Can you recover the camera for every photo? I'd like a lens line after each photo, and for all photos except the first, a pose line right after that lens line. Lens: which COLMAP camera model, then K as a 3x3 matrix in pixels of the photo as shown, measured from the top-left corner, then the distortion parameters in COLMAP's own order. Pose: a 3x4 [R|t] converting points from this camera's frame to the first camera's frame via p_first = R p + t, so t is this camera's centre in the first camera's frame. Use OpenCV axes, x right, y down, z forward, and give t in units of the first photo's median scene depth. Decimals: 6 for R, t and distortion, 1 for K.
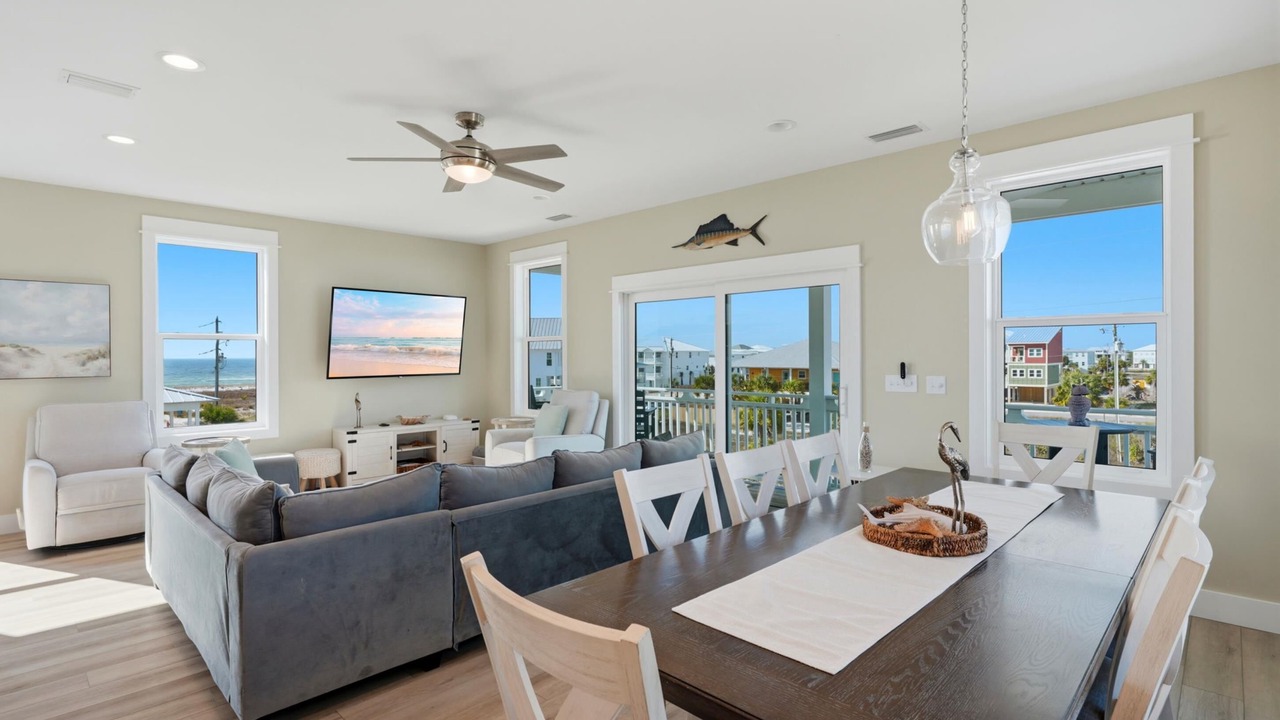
lens RADIAL K [[617.5, 0, 640.4], [0, 617.5, 361.1], [0, 0, 1]] dist [-0.004765, 0.000603]
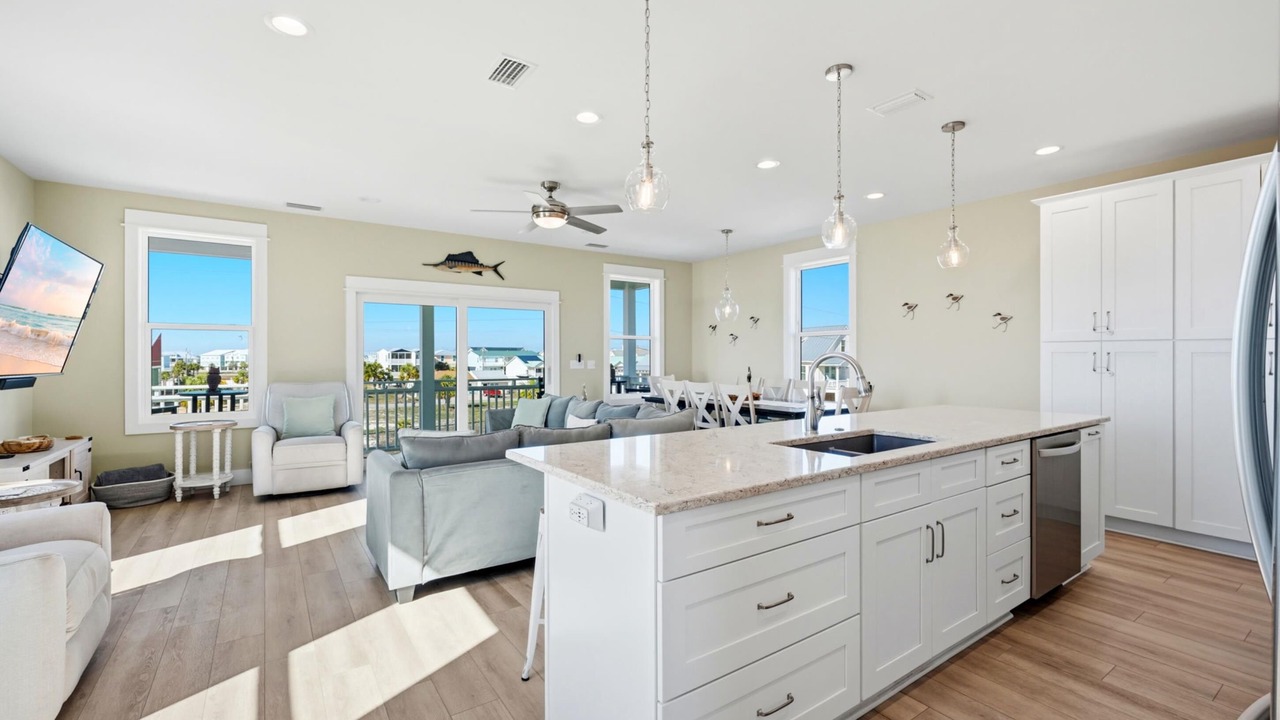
lens RADIAL K [[541.0, 0, 642.9], [0, 541.0, 361.5], [0, 0, 1]] dist [0.004384, 0.000268]
pose [[0.185402, -0.003129, 0.982658, -0.847796], [0.009263, 0.999956, 0.001436, 0.017175], [-0.982619, 0.008836, 0.185423, 0.304478]]
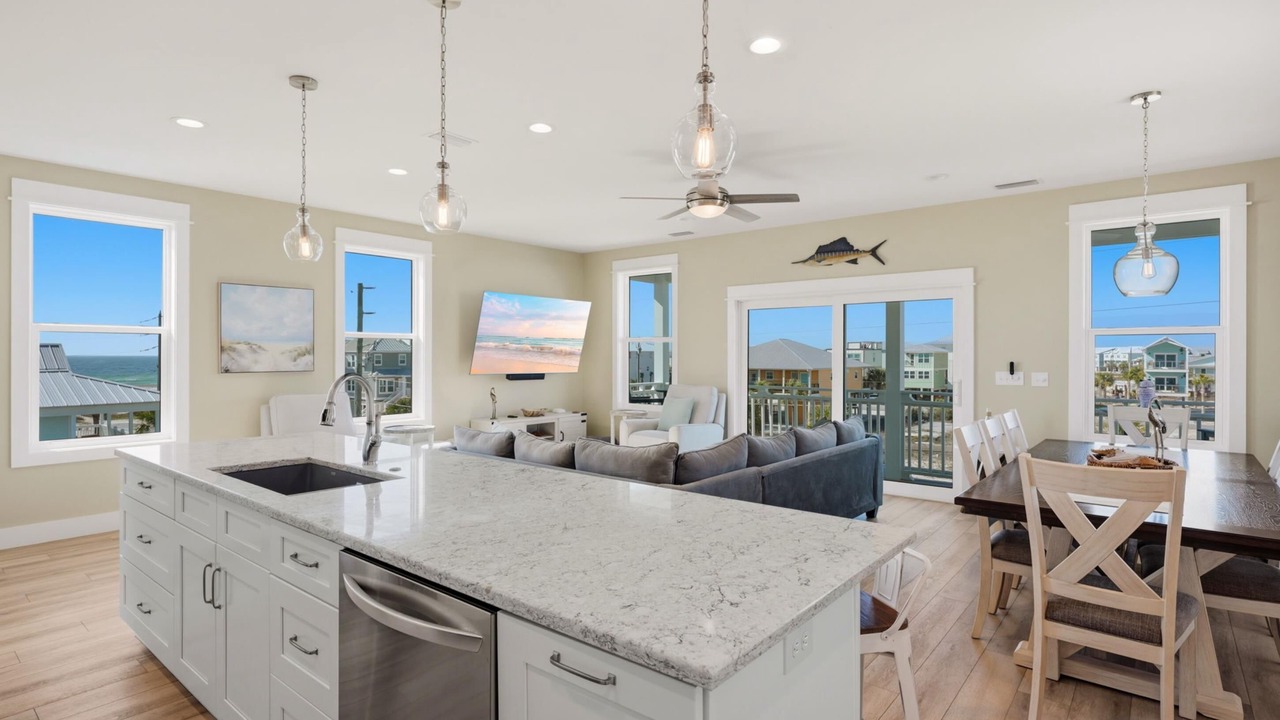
lens RADIAL K [[639.6, 0, 637.1], [0, 639.6, 358.5], [0, 0, 1]] dist [-0.005233, 0.000466]
pose [[0.997096, 0.005753, 0.075937, -0.292093], [-0.005382, 0.999973, -0.005093, 0.004132], [-0.075964, 0.004670, 0.997100, -0.166003]]
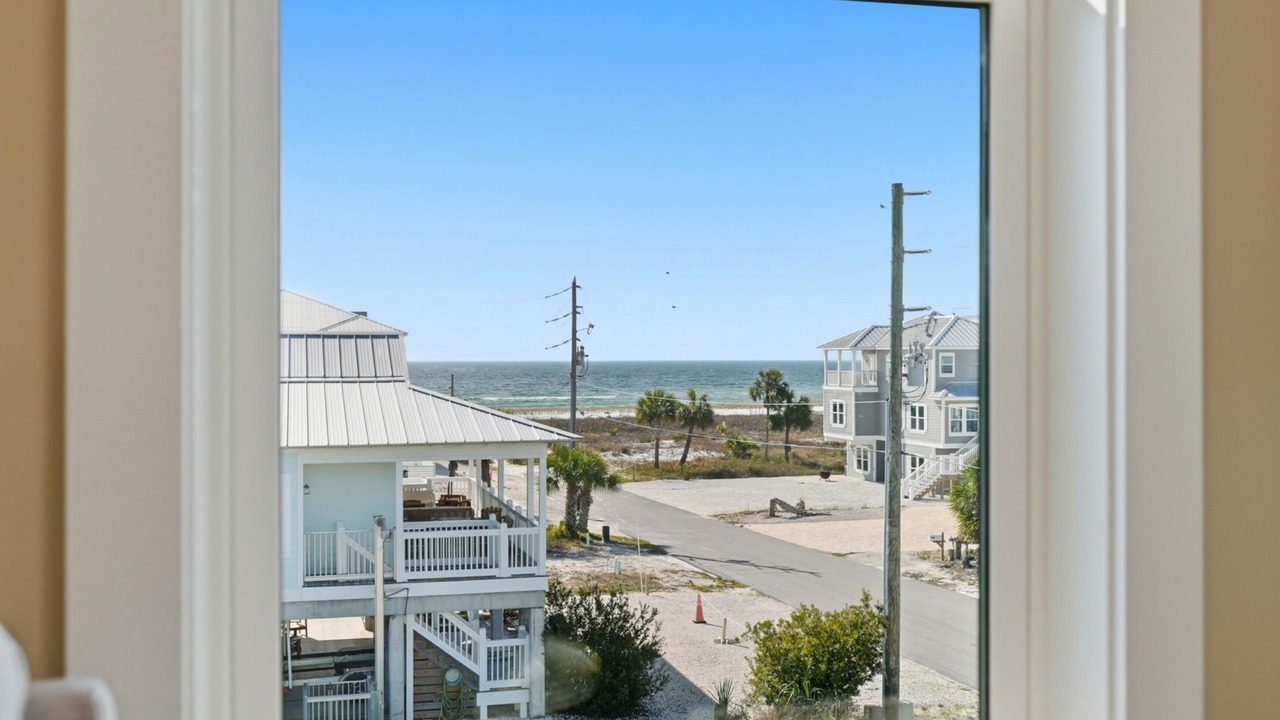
lens RADIAL K [[1284.9, 0, 646.1], [0, 1284.9, 360.5], [0, 0, 1]] dist [0.002610, 0.000000]
pose [[0.855748, 0.004495, -0.517374, -0.527204], [-0.008050, 0.999957, -0.004626, 0.025500], [0.517331, 0.008124, 0.855747, 0.734192]]
